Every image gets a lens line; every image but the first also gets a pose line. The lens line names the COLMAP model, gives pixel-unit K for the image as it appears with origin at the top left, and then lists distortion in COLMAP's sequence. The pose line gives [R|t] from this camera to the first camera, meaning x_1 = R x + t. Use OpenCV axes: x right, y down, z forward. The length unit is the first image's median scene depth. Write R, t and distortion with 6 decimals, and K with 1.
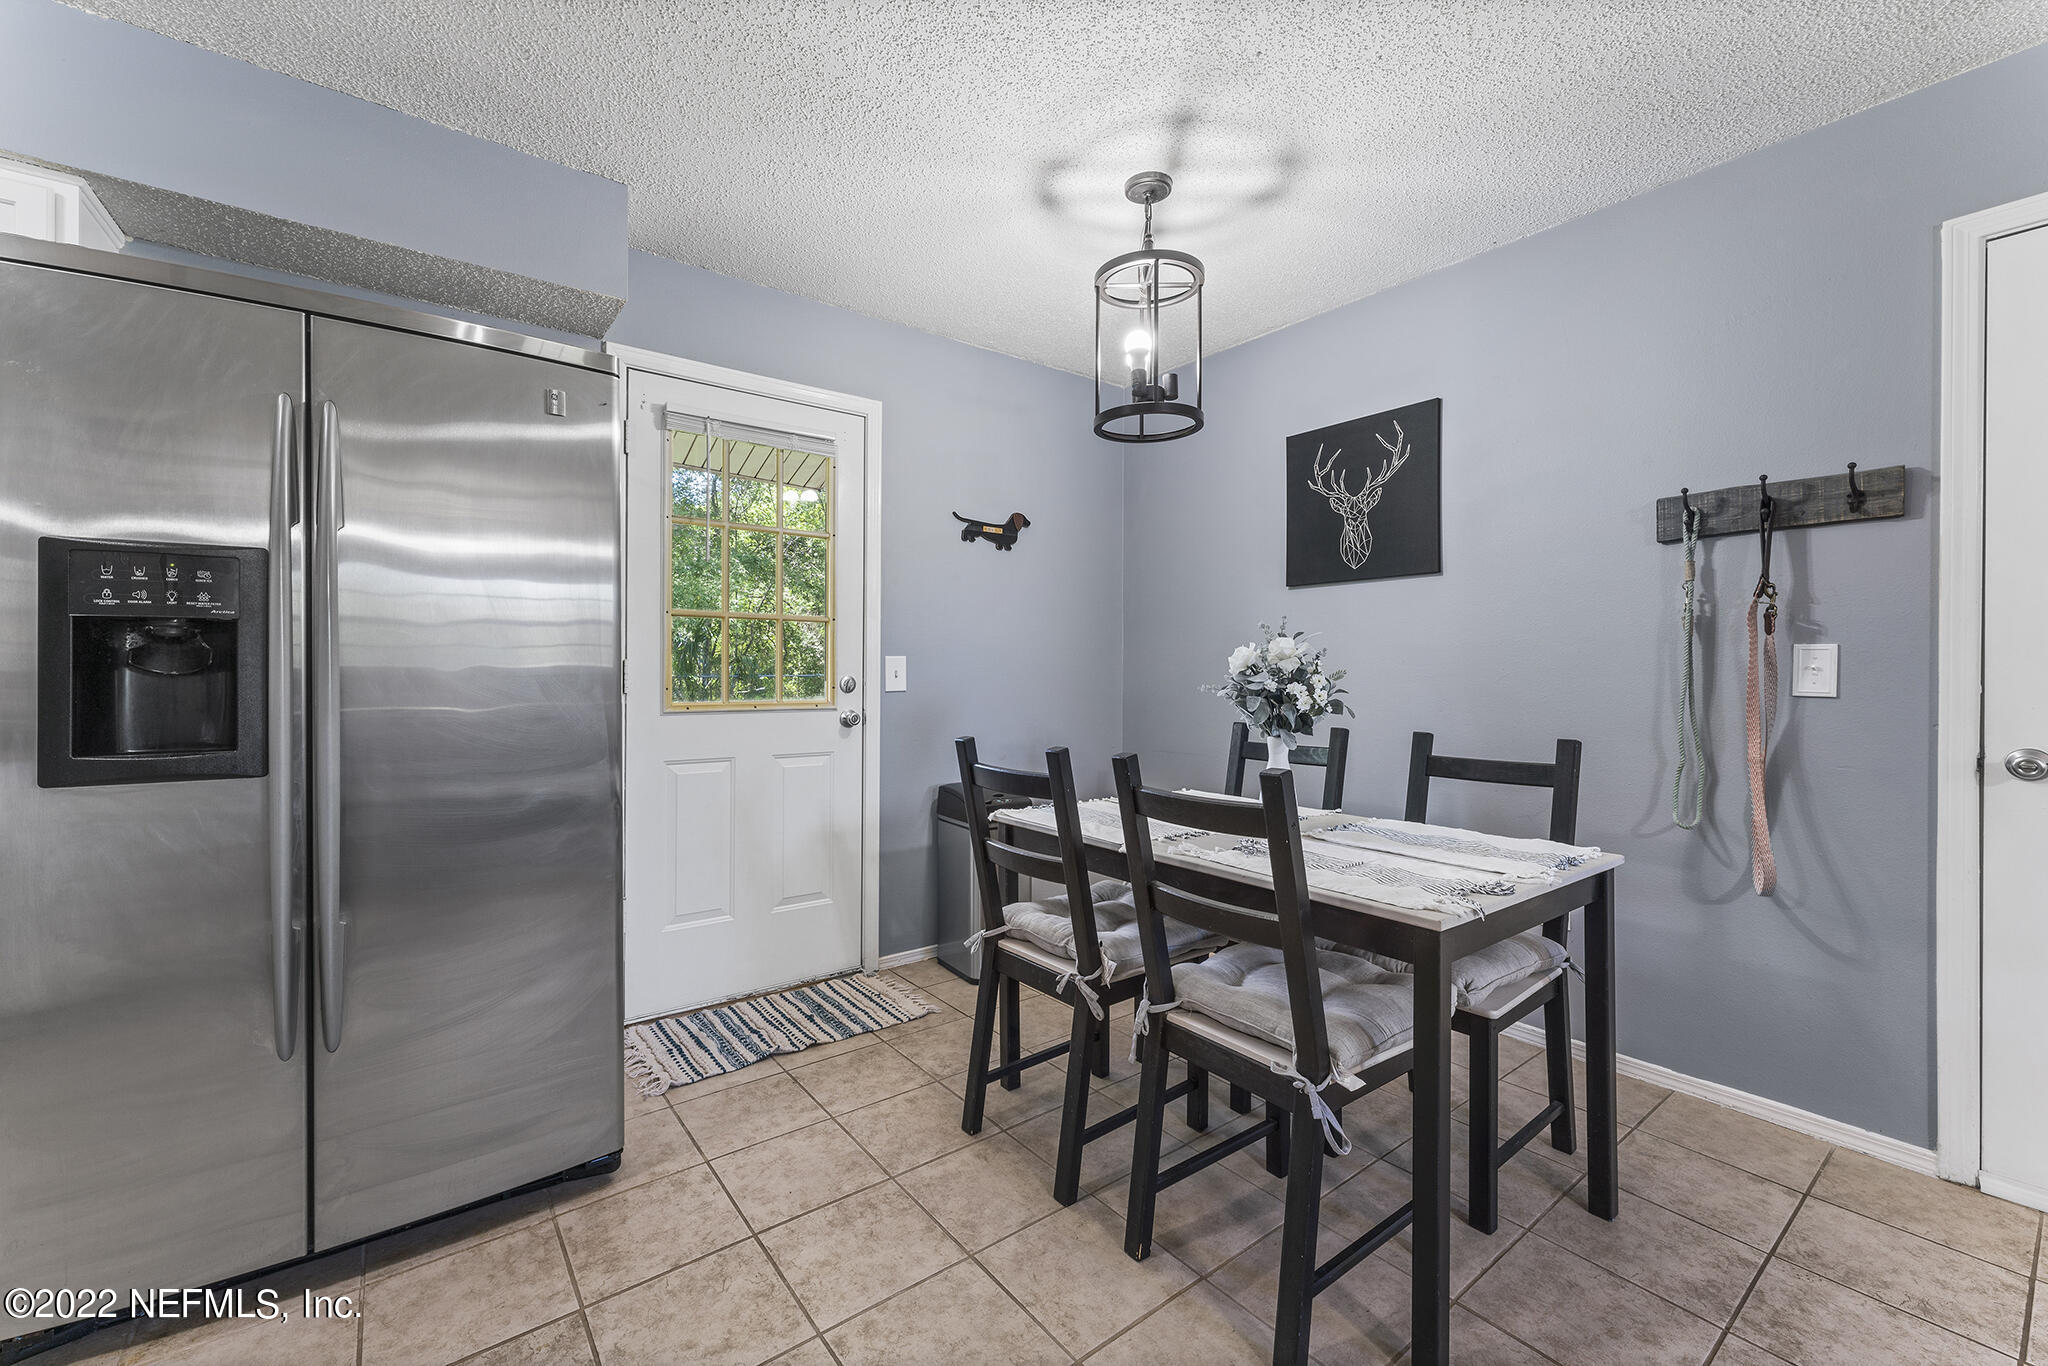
lens RADIAL K [[826.4, 0, 1015.5], [0, 826.4, 670.1], [0, 0, 1]] dist [0.000727, 0.000198]
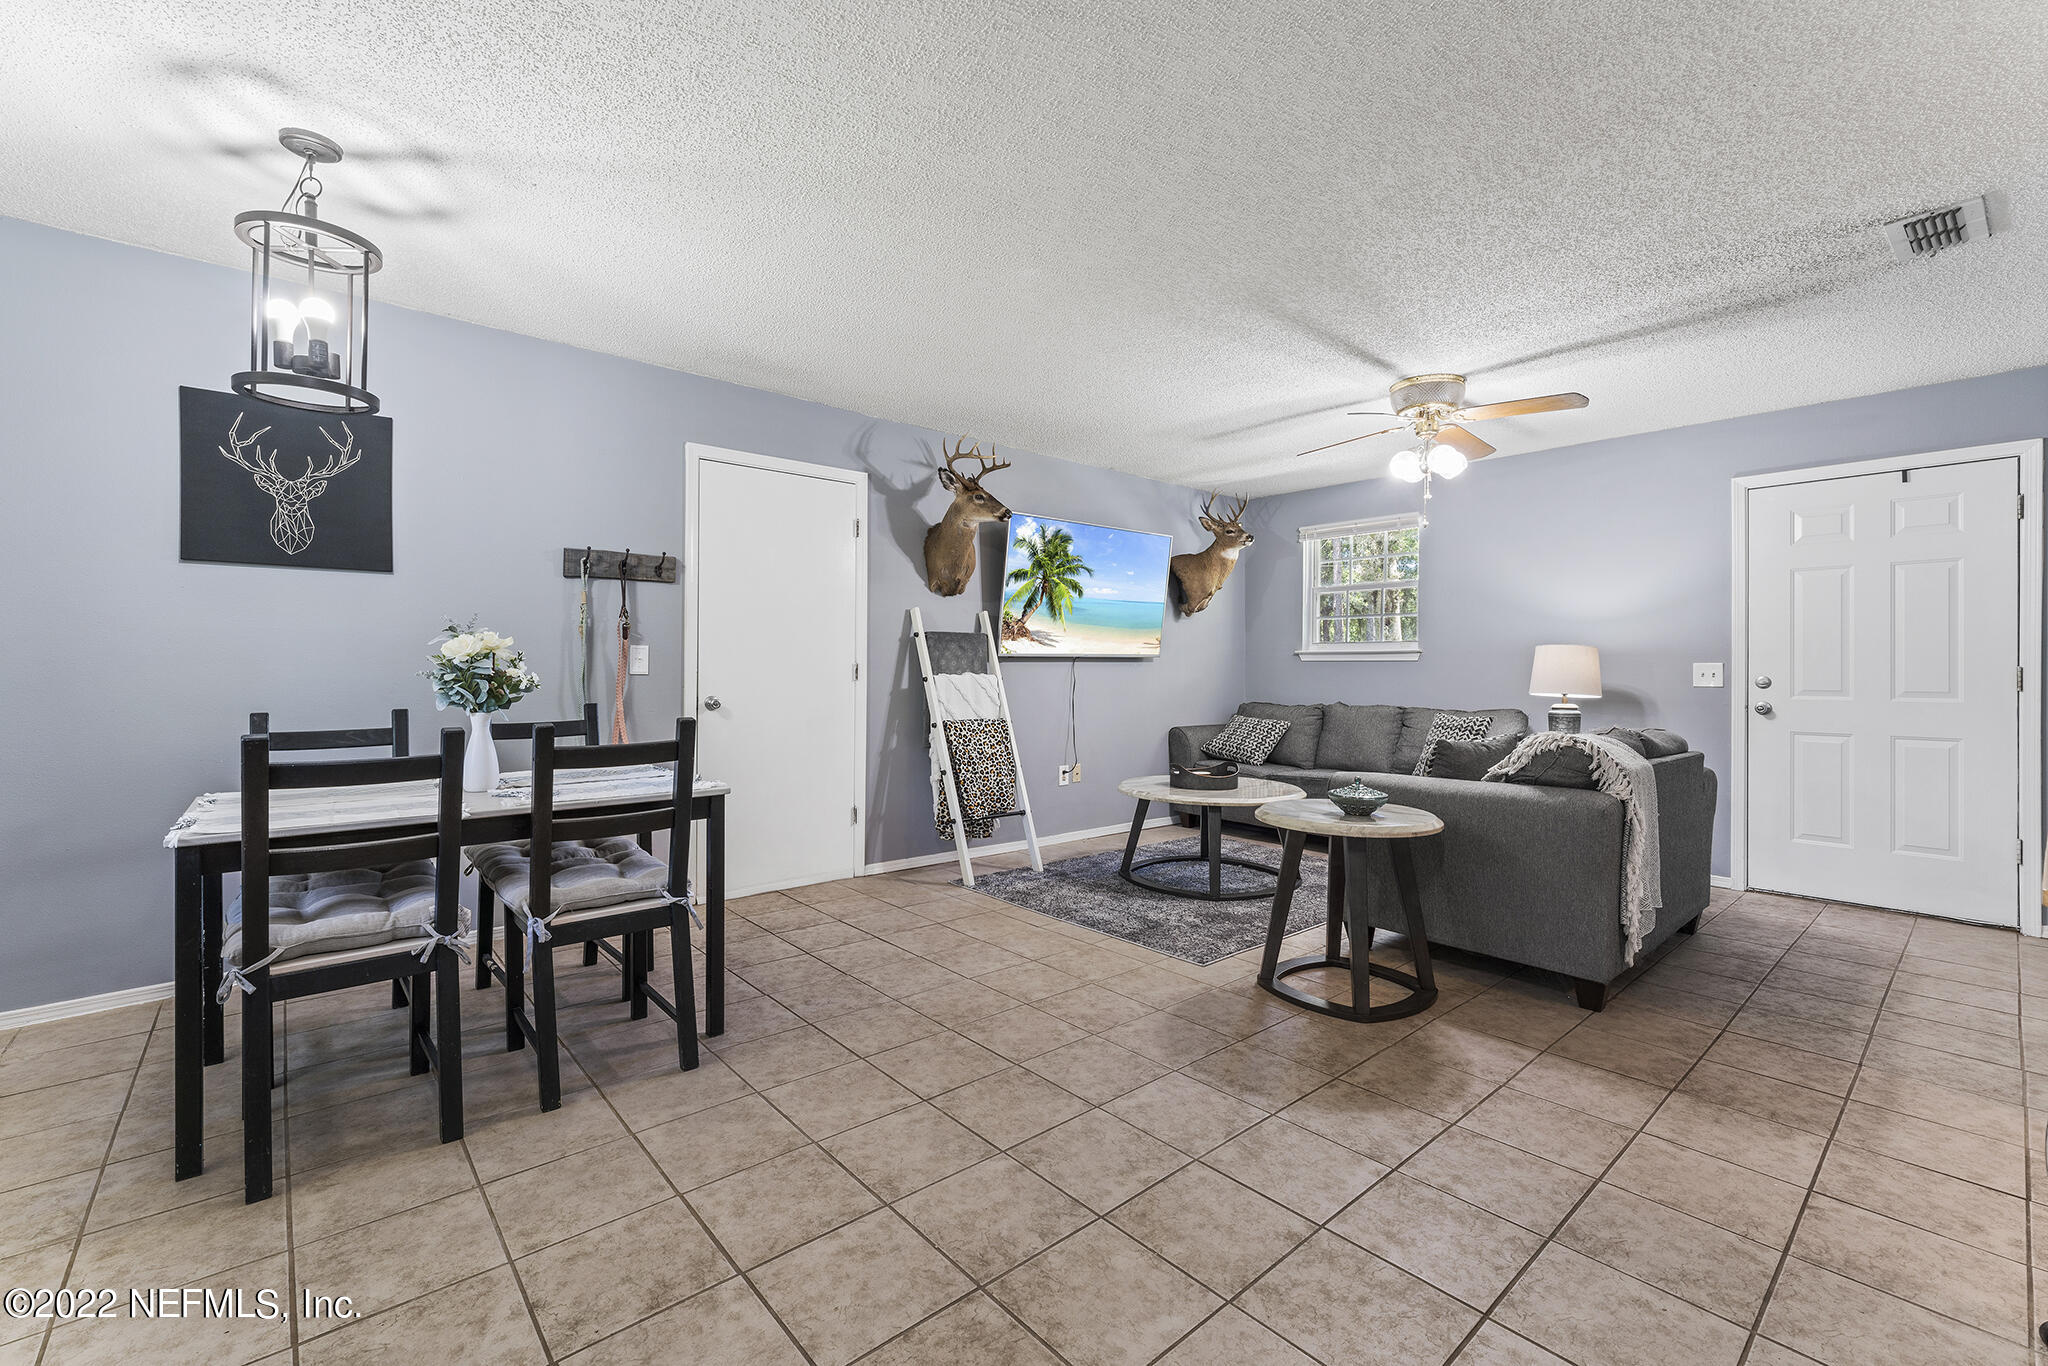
lens RADIAL K [[859.4, 0, 1023.1], [0, 859.4, 666.6], [0, 0, 1]] dist [-0.004433, 0.000656]
pose [[-0.066159, -0.003581, 0.997803, -0.973159], [-0.008061, 0.999963, 0.003054, 0.002671], [-0.997777, -0.007842, -0.066185, 0.279456]]
